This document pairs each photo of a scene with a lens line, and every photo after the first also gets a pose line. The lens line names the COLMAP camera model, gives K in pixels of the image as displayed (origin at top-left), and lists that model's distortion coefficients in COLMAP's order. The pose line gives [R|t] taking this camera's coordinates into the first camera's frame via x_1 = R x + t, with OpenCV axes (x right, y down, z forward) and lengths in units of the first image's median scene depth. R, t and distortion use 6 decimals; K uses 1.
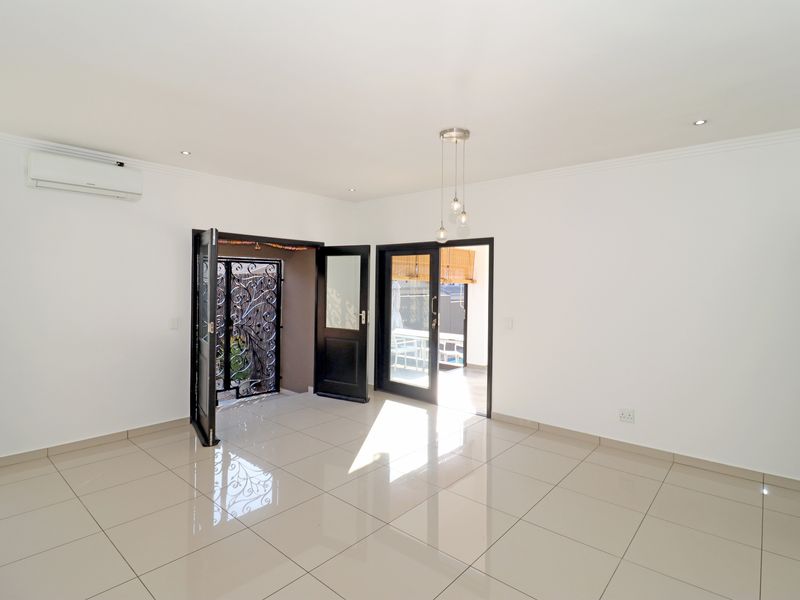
lens RADIAL K [[419.1, 0, 427.8], [0, 419.1, 292.5], [0, 0, 1]] dist [0.000076, -0.003452]
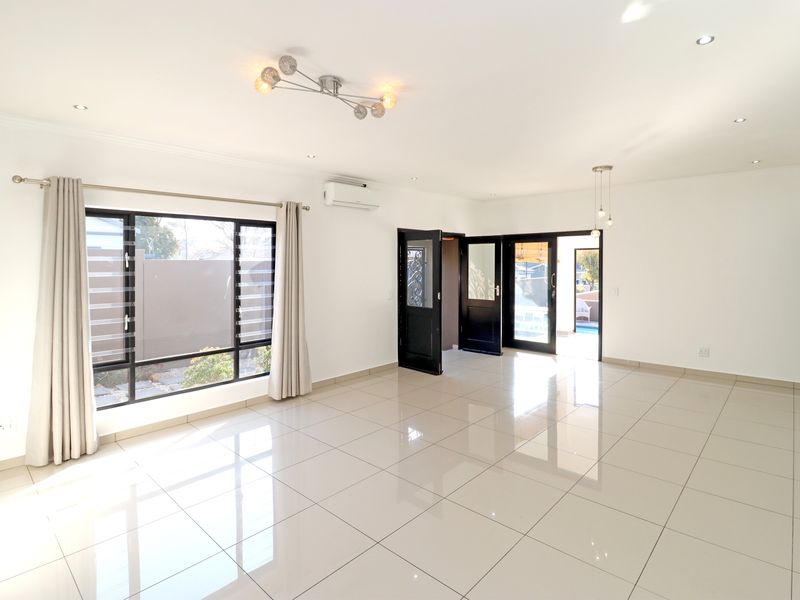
lens RADIAL K [[419.1, 0, 481.7], [0, 419.1, 268.2], [0, 0, 1]] dist [0.000076, -0.003452]
pose [[0.999073, -0.016921, 0.039578, -0.254268], [0.017294, 0.999809, -0.009101, 0.000588], [-0.039417, 0.009777, 0.999175, -0.312339]]
